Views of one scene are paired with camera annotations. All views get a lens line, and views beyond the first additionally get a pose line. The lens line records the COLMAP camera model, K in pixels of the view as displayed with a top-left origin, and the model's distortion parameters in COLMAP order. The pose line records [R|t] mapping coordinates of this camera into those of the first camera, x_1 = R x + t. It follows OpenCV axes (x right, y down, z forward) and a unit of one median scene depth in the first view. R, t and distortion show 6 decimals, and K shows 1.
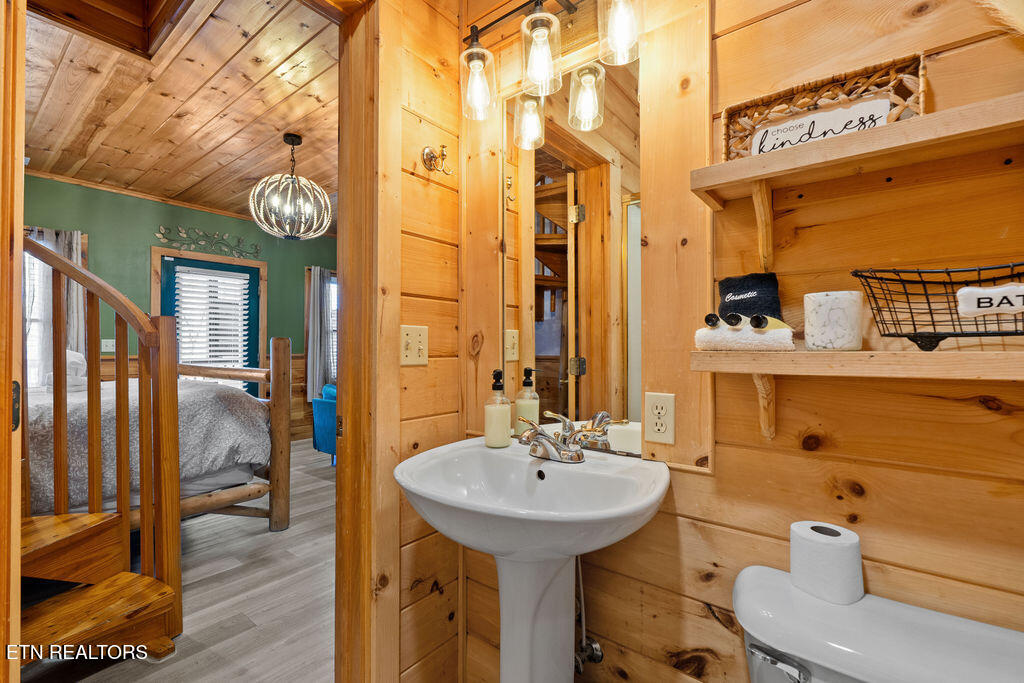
lens RADIAL K [[448.5, 0, 511.8], [0, 448.5, 346.1], [0, 0, 1]] dist [-0.006736, 0.002007]
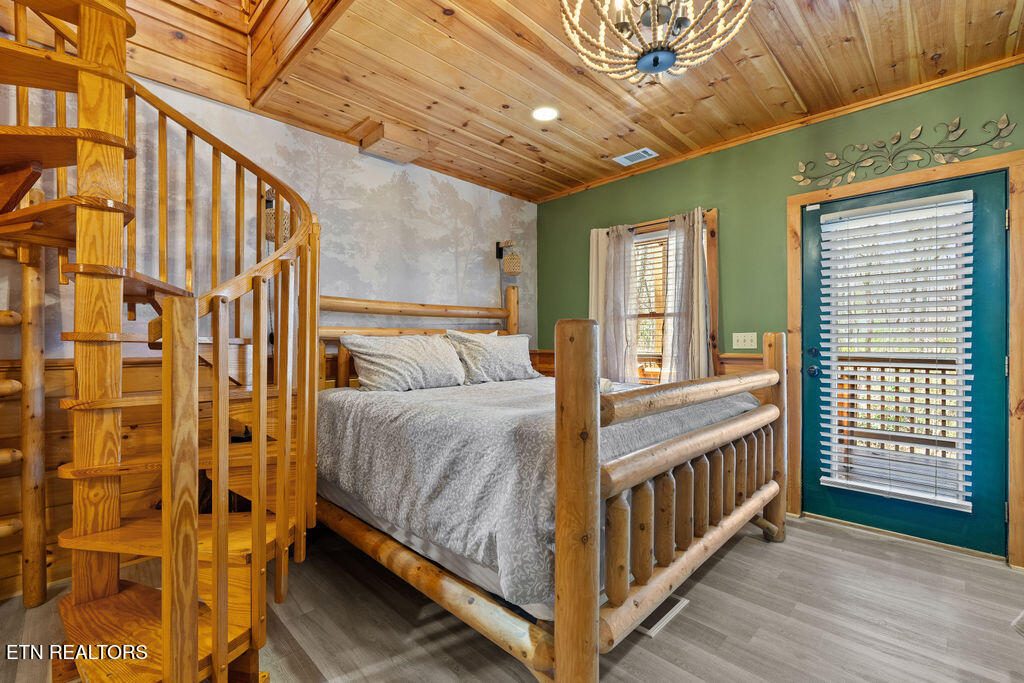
lens RADIAL K [[448.5, 0, 513.8], [0, 448.5, 342.0], [0, 0, 1]] dist [-0.006736, 0.002007]
pose [[-0.123880, -0.003817, -0.992290, -0.062836], [0.001136, 0.999991, -0.003989, 0.003826], [0.992297, -0.001622, -0.123875, 0.642604]]
